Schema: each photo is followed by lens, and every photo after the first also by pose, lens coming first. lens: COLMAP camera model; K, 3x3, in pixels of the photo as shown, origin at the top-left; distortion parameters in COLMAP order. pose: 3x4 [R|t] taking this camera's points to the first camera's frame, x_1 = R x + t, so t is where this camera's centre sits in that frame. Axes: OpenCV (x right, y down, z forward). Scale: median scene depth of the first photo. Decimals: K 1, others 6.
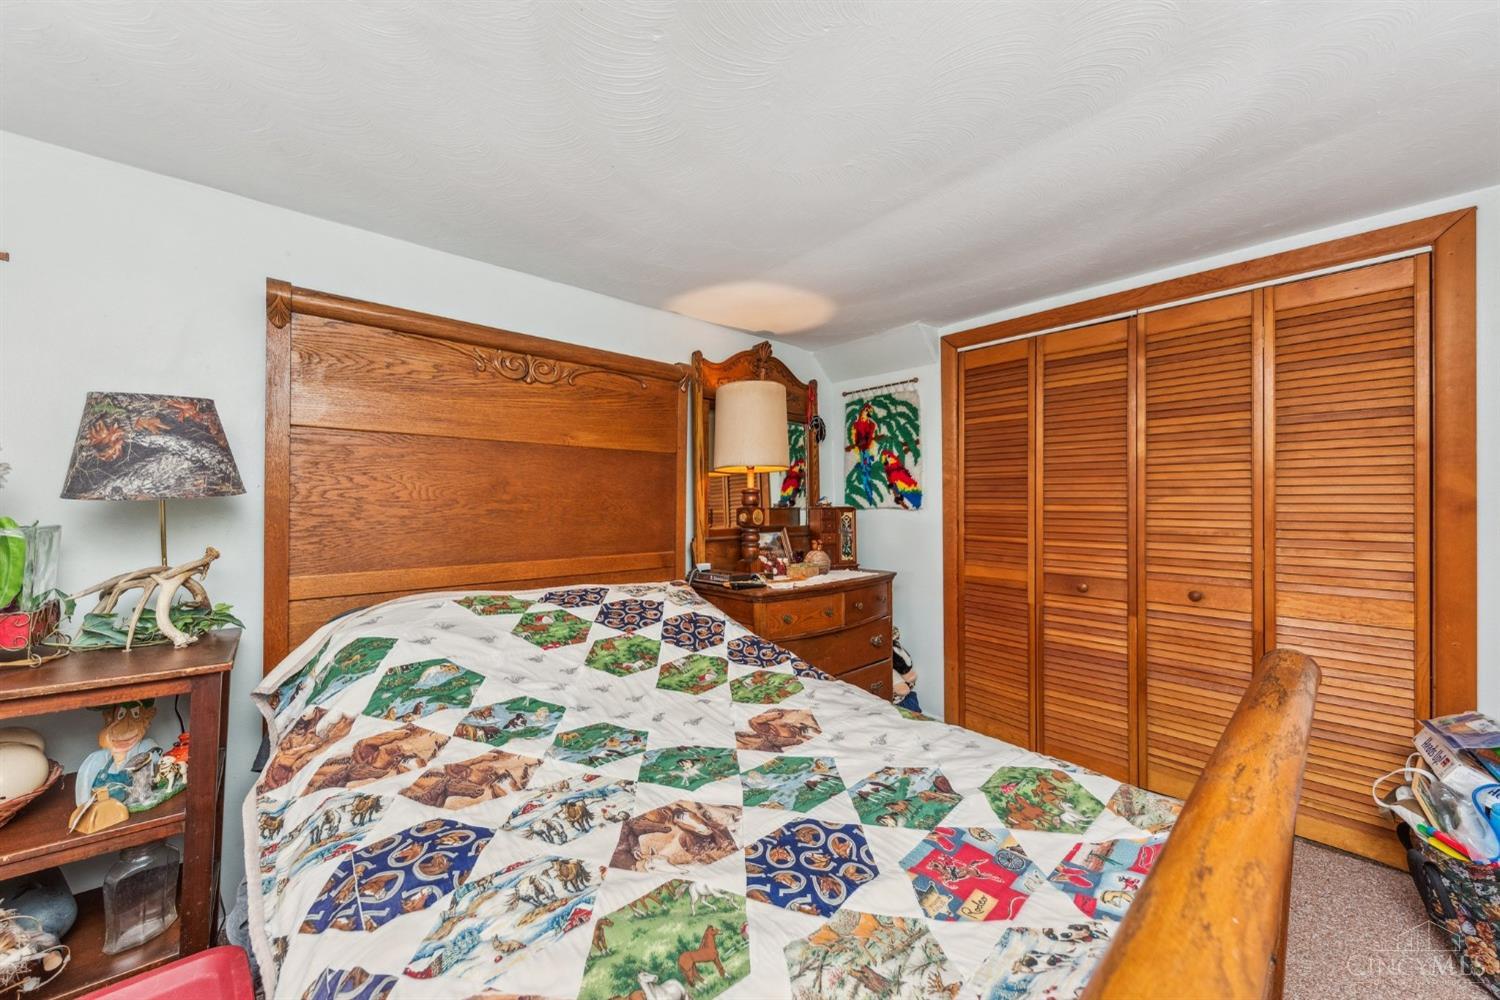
lens RADIAL K [[502.1, 0, 750.0], [0, 502.1, 500.0], [0, 0, 1]] dist [0.000468, 0.000029]
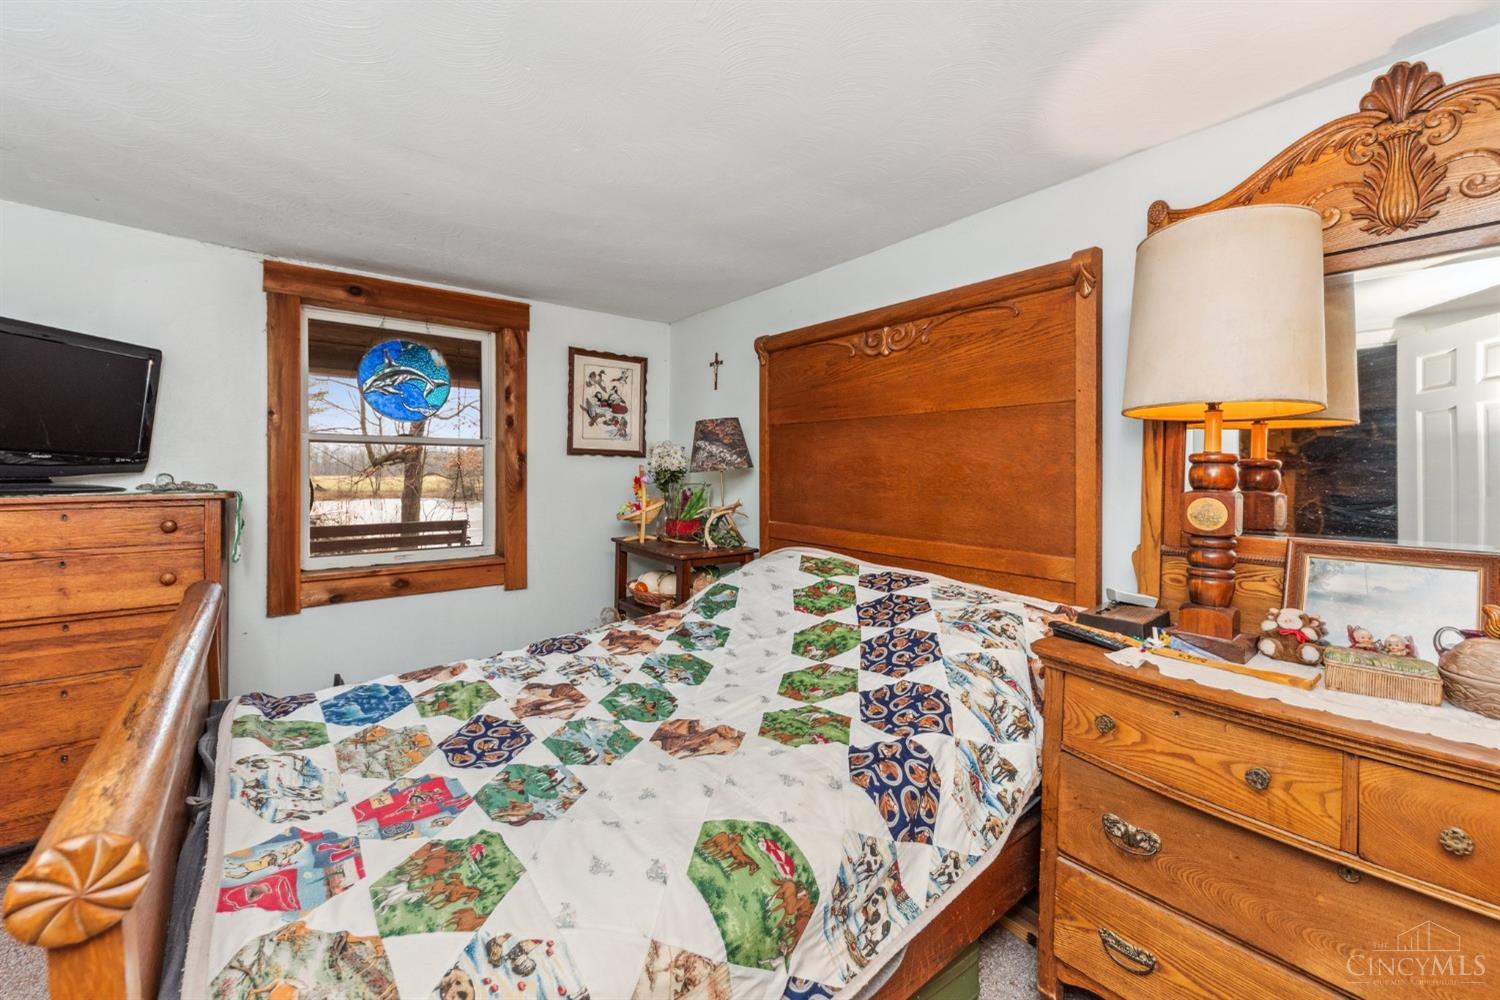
lens RADIAL K [[609.3, 0, 745.8], [0, 609.3, 466.9], [0, 0, 1]] dist [0.000355, -0.000148]
pose [[-0.028903, -0.006201, -0.999563, 1.436122], [-0.008357, 0.999947, -0.005961, -0.009392], [0.999547, 0.008181, -0.028954, 1.435567]]
